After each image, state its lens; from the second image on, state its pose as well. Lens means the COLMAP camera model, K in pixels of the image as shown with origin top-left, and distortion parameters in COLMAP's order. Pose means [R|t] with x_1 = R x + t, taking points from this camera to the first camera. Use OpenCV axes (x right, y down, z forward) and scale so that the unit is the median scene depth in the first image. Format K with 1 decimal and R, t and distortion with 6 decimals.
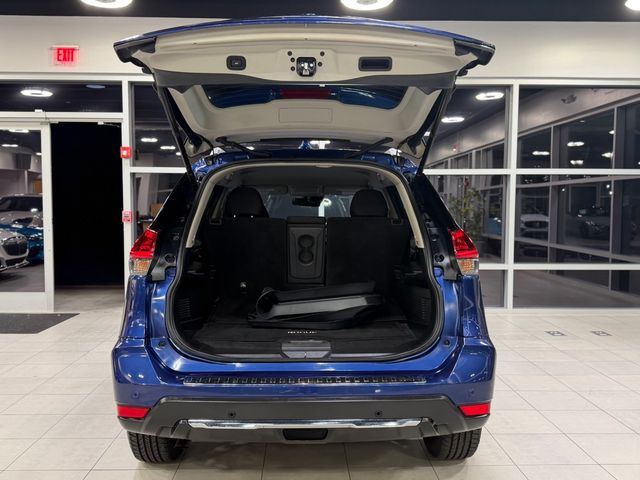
lens RADIAL K [[627.5, 0, 318.2], [0, 627.5, 239.0], [0, 0, 1]] dist [-0.004294, 0.000000]
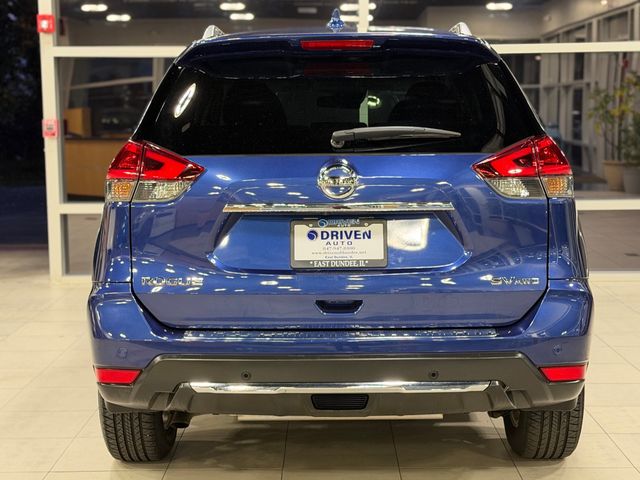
lens RADIAL K [[1140.7, 0, 320.2], [0, 1140.7, 240.9], [0, 0, 1]] dist [0.077888, 0.000000]
pose [[0.999279, -0.008018, -0.037121, 0.006946], [0.010344, 0.997966, 0.062908, 0.016642], [0.036541, -0.063247, 0.997329, -0.308059]]
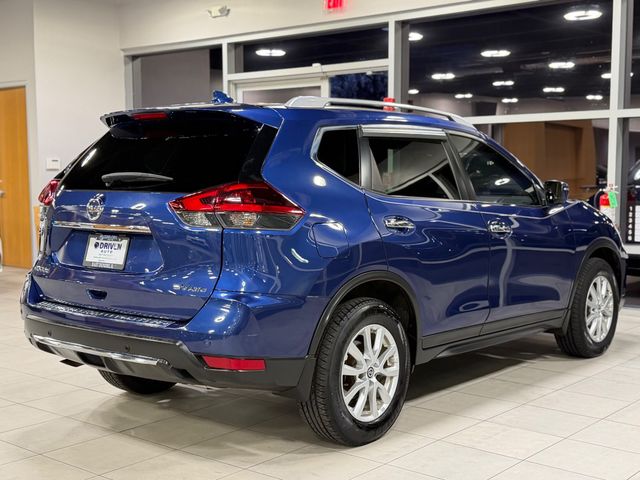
lens RADIAL K [[878.5, 0, 321.2], [0, 878.5, 238.9], [0, 0, 1]] dist [0.126811, 0.000000]
pose [[0.748018, 0.044190, -0.662206, 1.024279], [-0.027997, 0.998994, 0.035039, 0.017949], [0.663088, -0.007670, 0.748502, 0.046679]]
